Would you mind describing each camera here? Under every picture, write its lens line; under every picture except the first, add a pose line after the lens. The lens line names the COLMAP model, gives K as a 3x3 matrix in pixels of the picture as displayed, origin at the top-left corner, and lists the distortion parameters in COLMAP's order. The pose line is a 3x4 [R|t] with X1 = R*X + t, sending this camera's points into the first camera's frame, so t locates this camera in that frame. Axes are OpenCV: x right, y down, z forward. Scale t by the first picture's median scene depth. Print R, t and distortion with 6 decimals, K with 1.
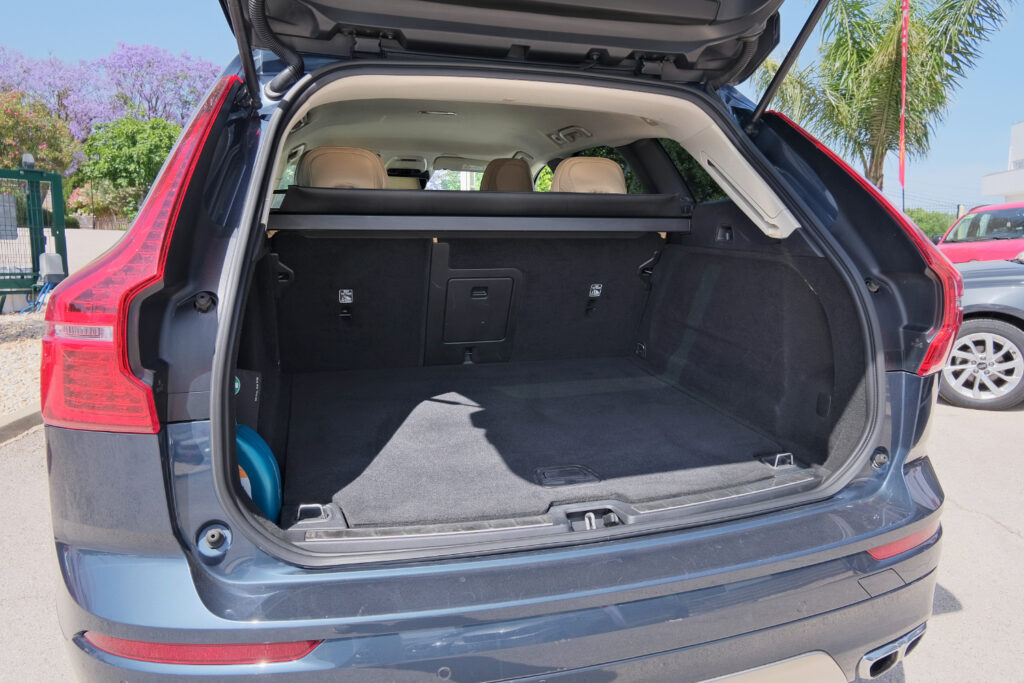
lens RADIAL K [[692.3, 0, 512.0], [0, 692.3, 341.5], [0, 0, 1]] dist [-0.004819, -0.001516]
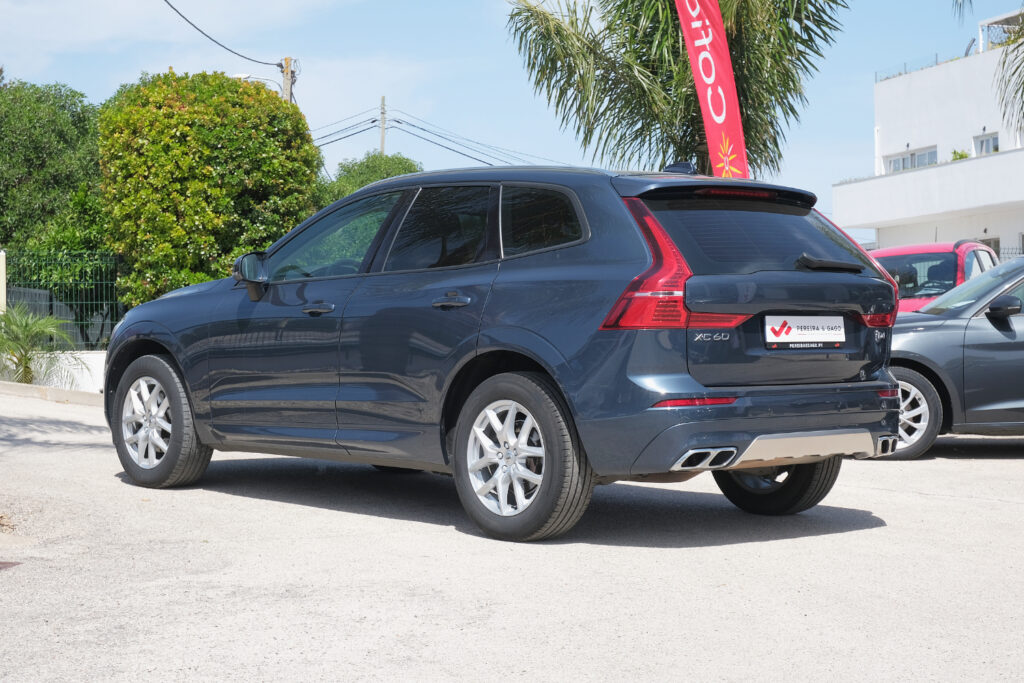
lens RADIAL K [[2021.7, 0, 526.5], [0, 2021.7, 361.6], [0, 0, 1]] dist [0.005429, -0.174242]
pose [[0.903194, -0.009556, 0.429126, -0.427079], [0.064738, 0.991349, -0.114179, 0.105774], [-0.424322, 0.130907, 0.895999, -0.569069]]
